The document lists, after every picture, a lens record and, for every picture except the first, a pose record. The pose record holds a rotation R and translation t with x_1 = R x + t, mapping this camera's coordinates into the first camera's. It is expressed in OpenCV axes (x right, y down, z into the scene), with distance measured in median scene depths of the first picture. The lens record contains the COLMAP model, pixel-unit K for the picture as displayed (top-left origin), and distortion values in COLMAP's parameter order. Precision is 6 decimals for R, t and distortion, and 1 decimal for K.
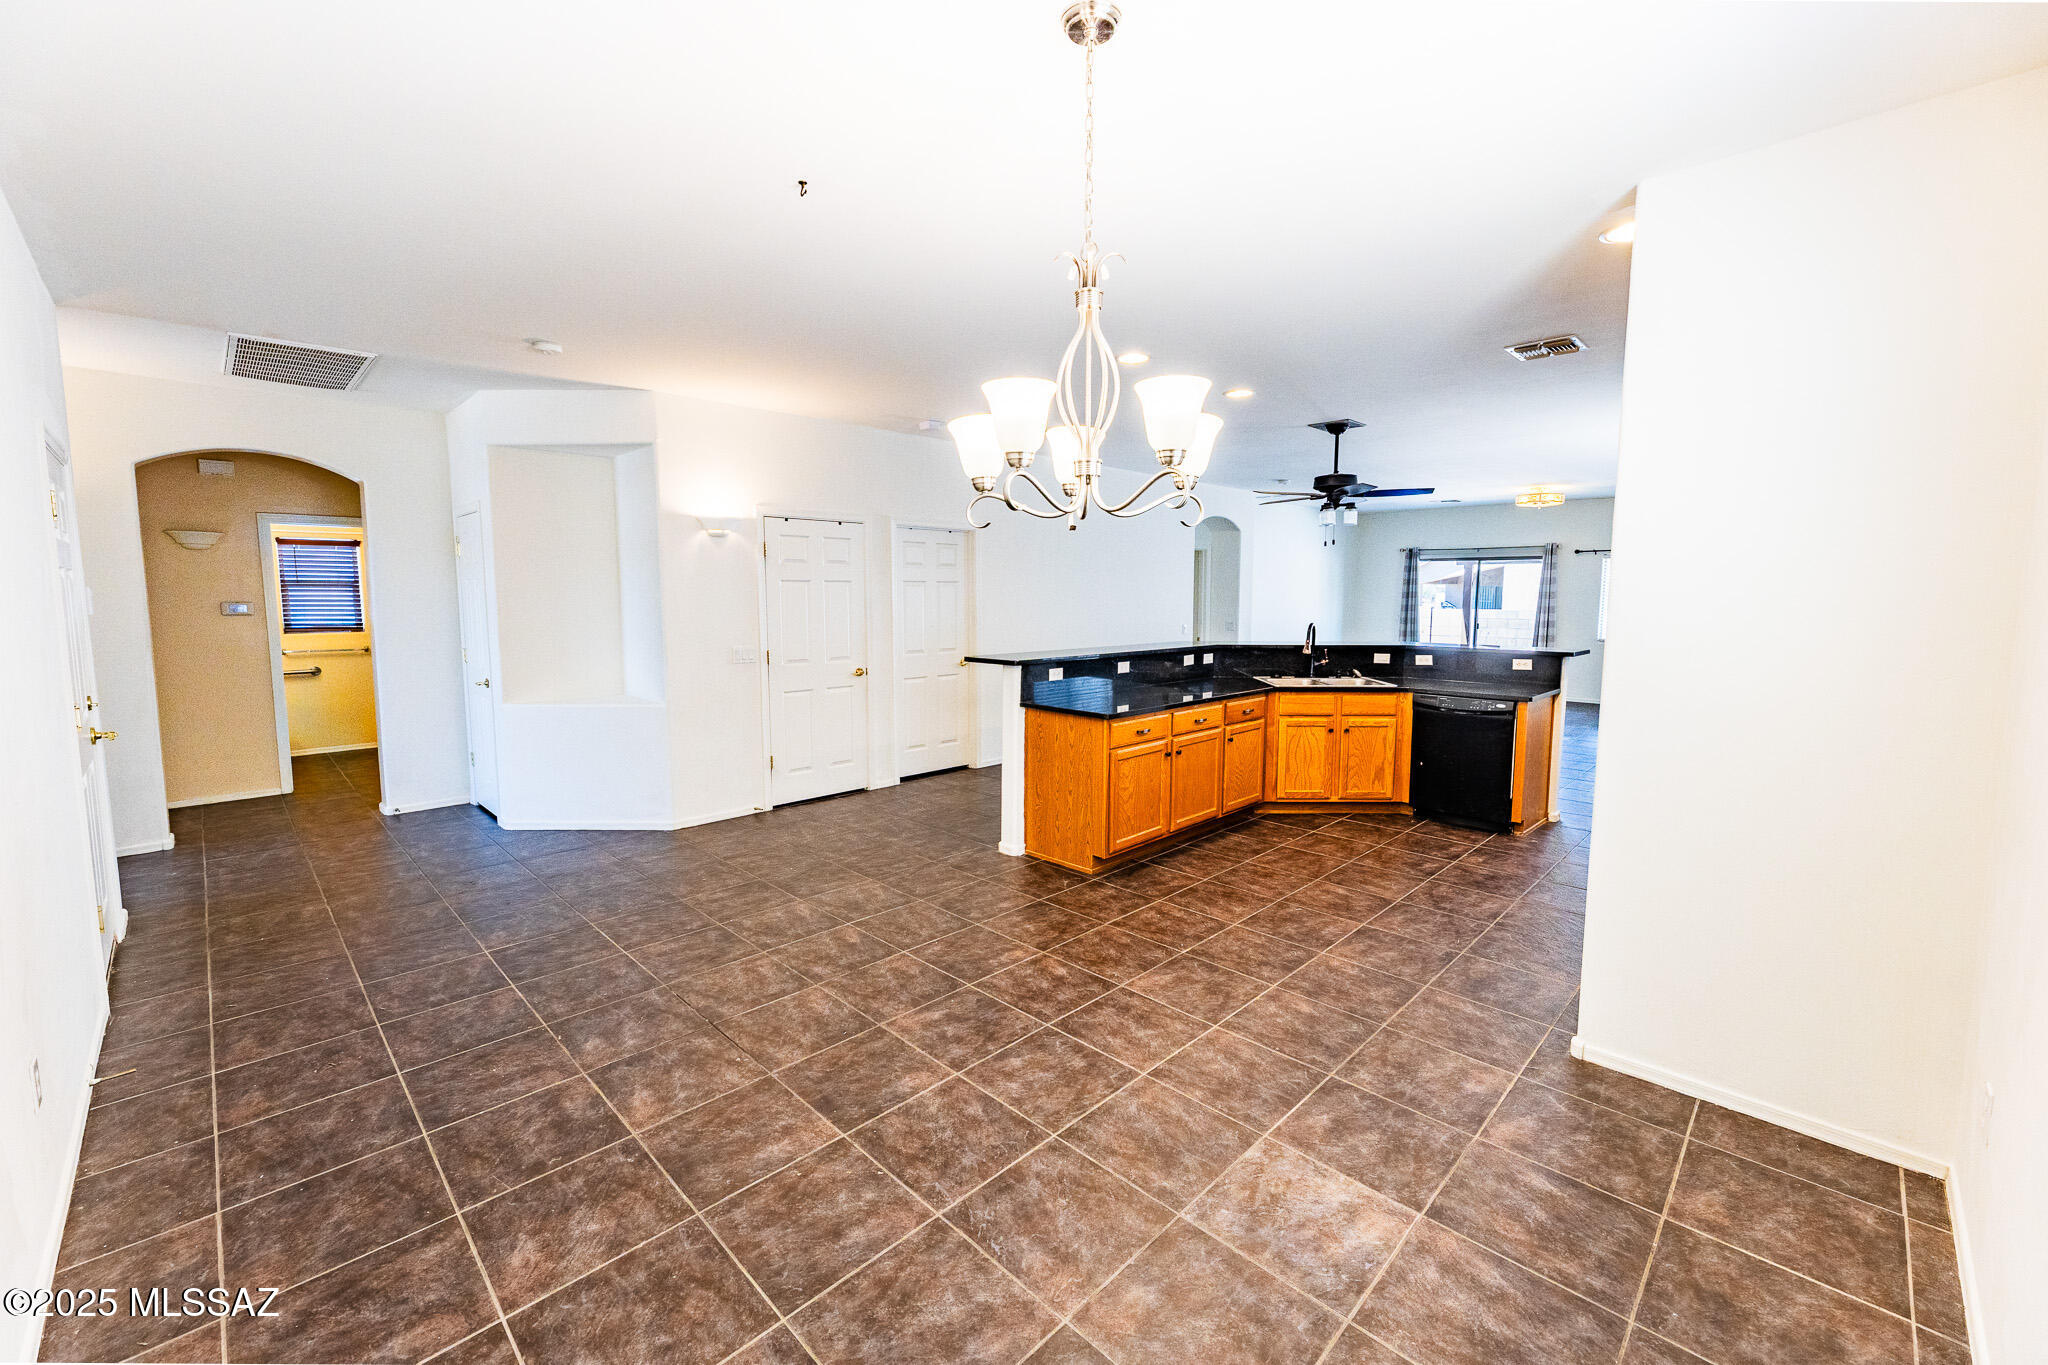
lens RADIAL K [[829.7, 0, 1021.1], [0, 829.7, 675.4], [0, 0, 1]] dist [0.001824, -0.000451]
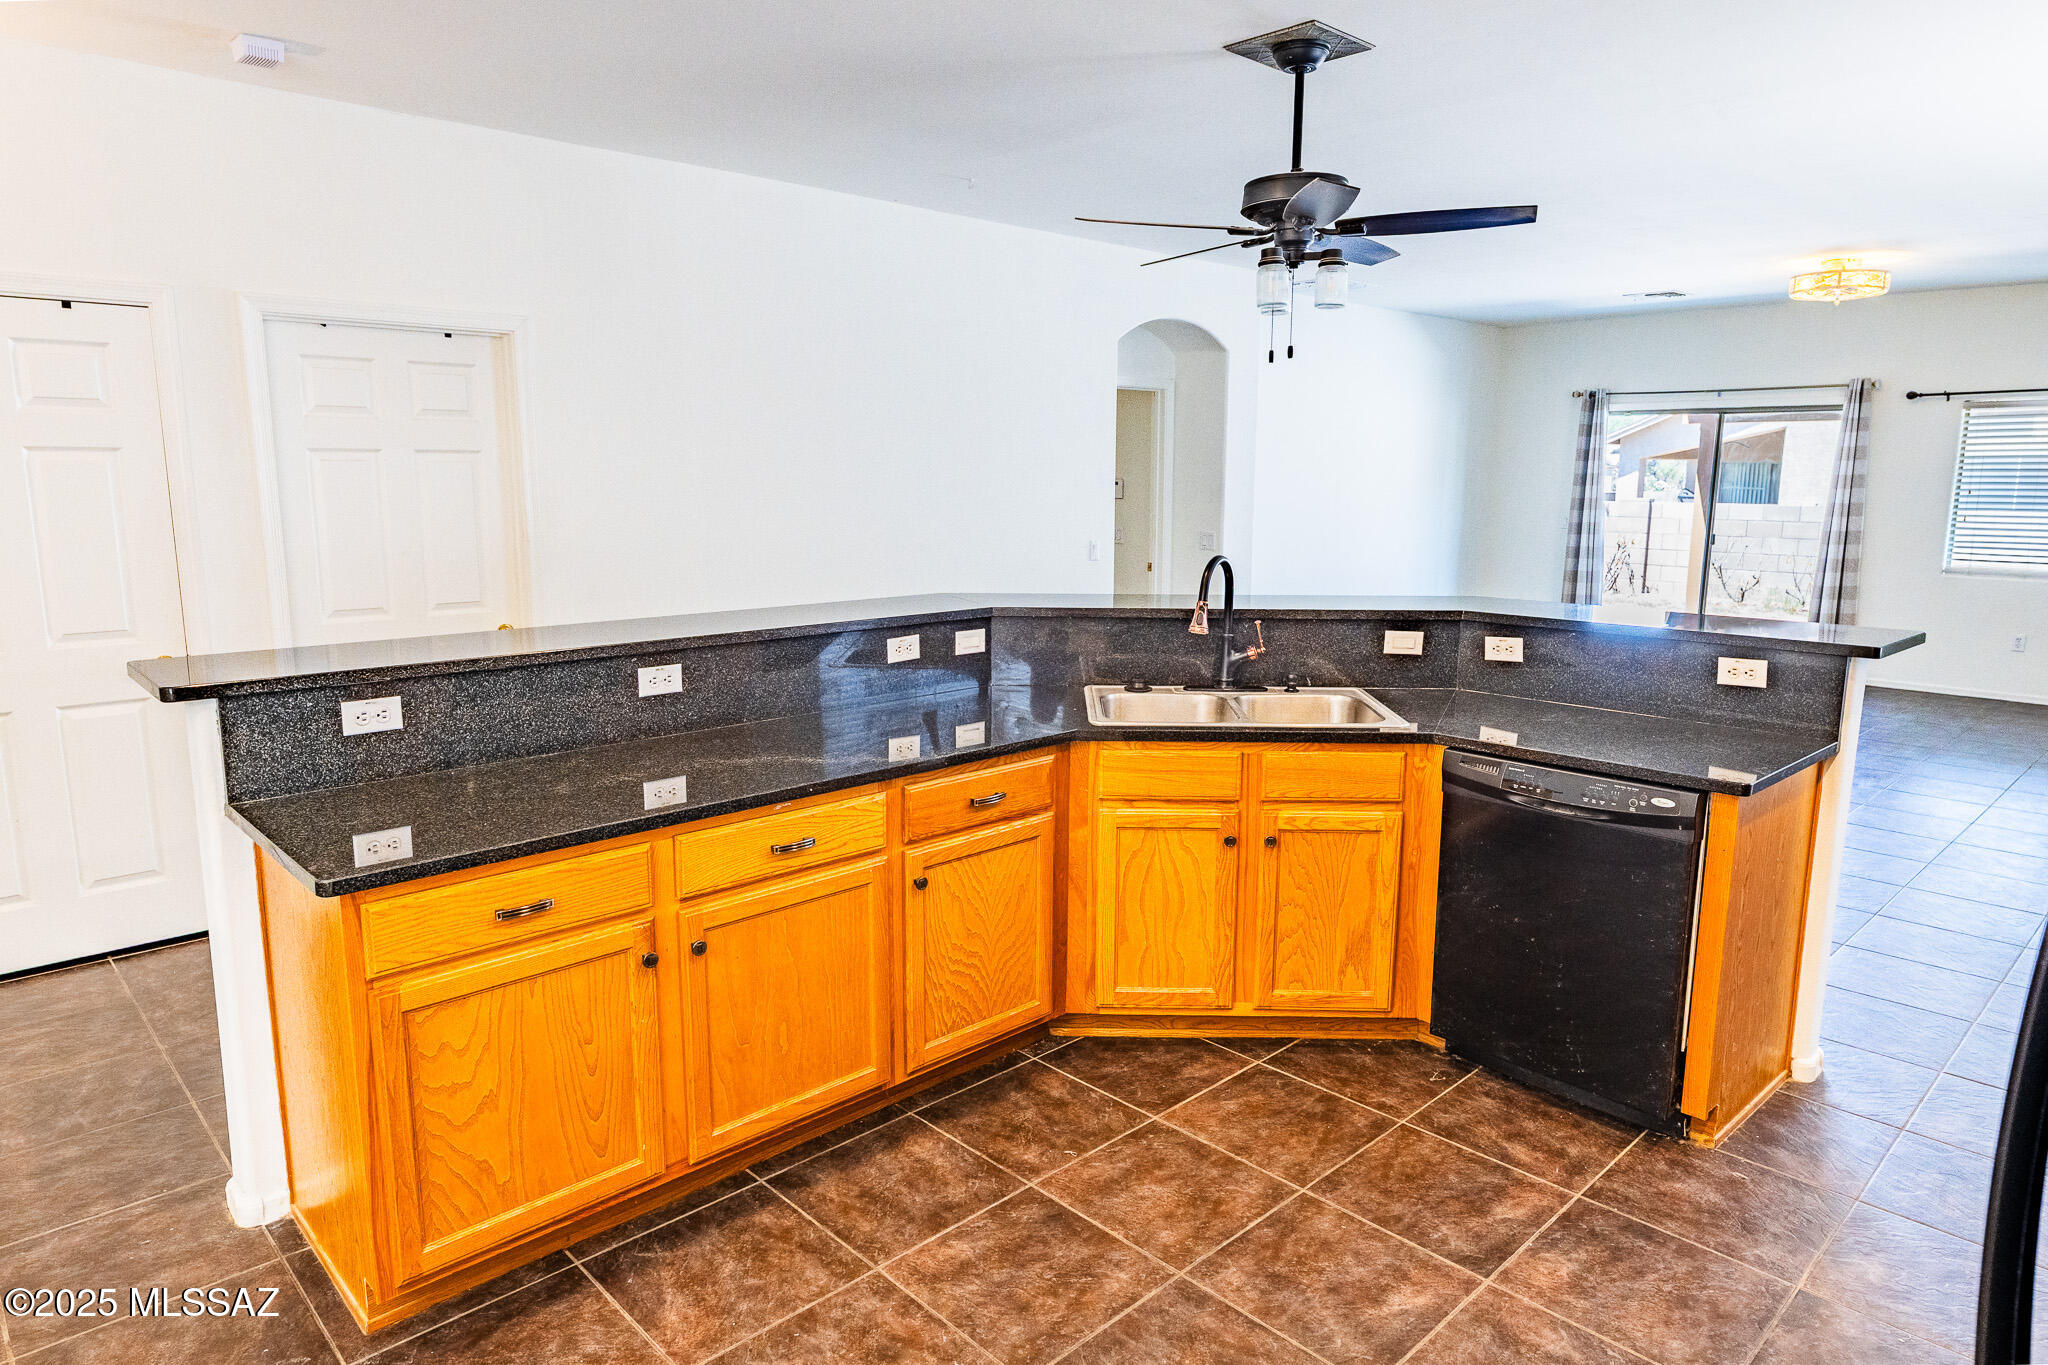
lens RADIAL K [[1243.4, 0, 1019.2], [0, 1243.4, 683.4], [0, 0, 1]] dist [-0.003477, -0.001164]
pose [[0.999574, 0.006095, -0.028530, 0.318520], [-0.004104, 0.997585, 0.069337, -0.050477], [0.028884, -0.069190, 0.997185, 0.466877]]
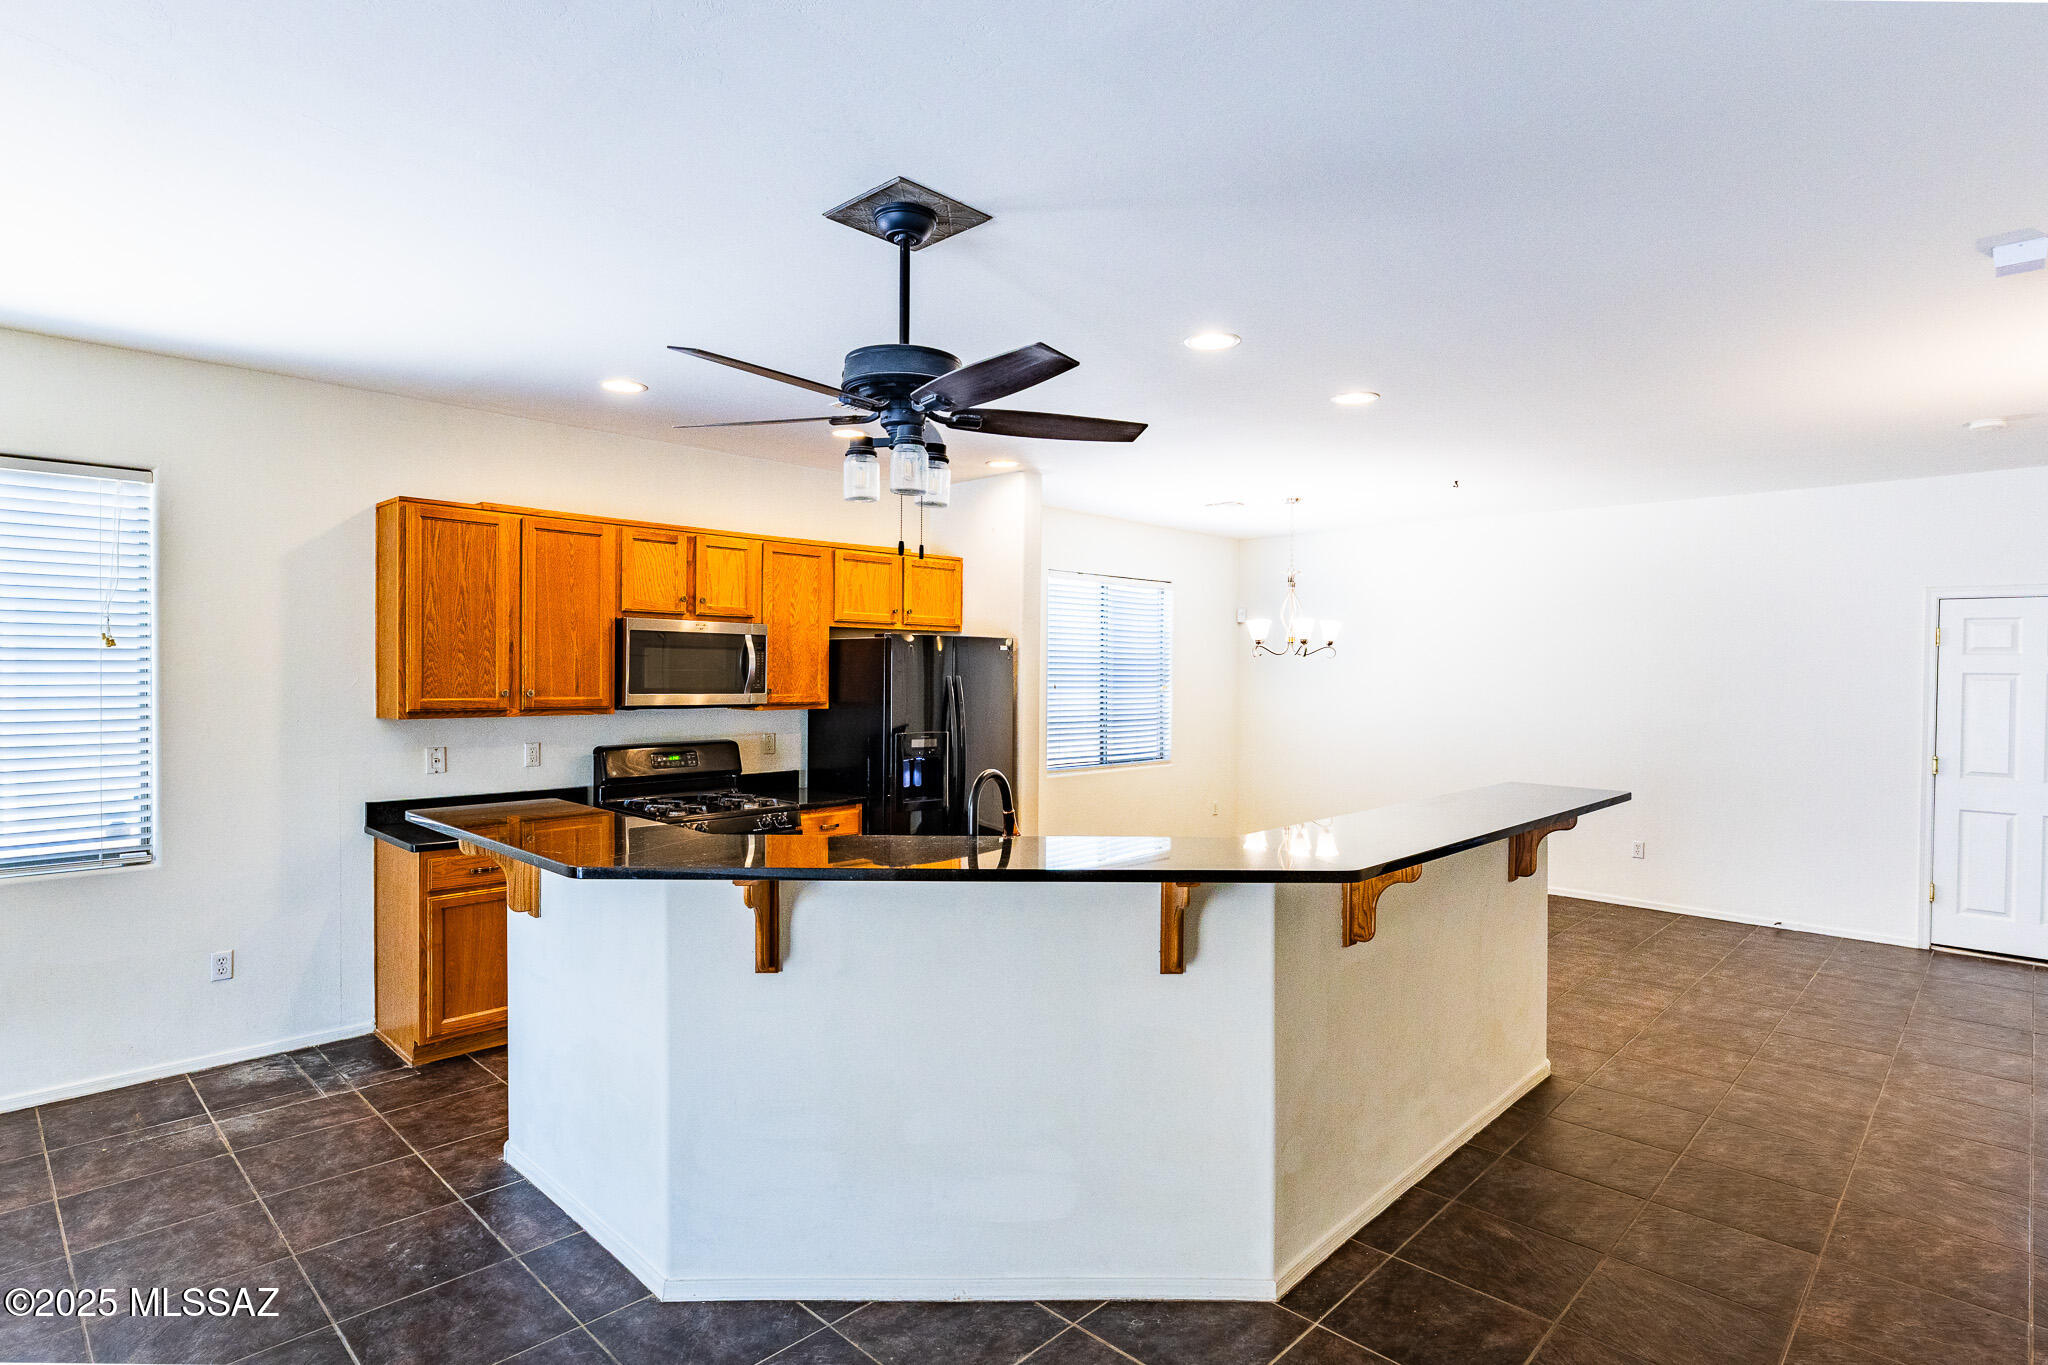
lens RADIAL K [[1045.2, 0, 1024.8], [0, 1045.2, 680.2], [0, 0, 1]] dist [-0.001065, -0.000835]
pose [[-0.999848, -0.009900, -0.014349, 0.397162], [-0.011459, 0.993534, 0.112958, -0.187877], [0.013138, 0.113105, -0.993496, 1.727615]]
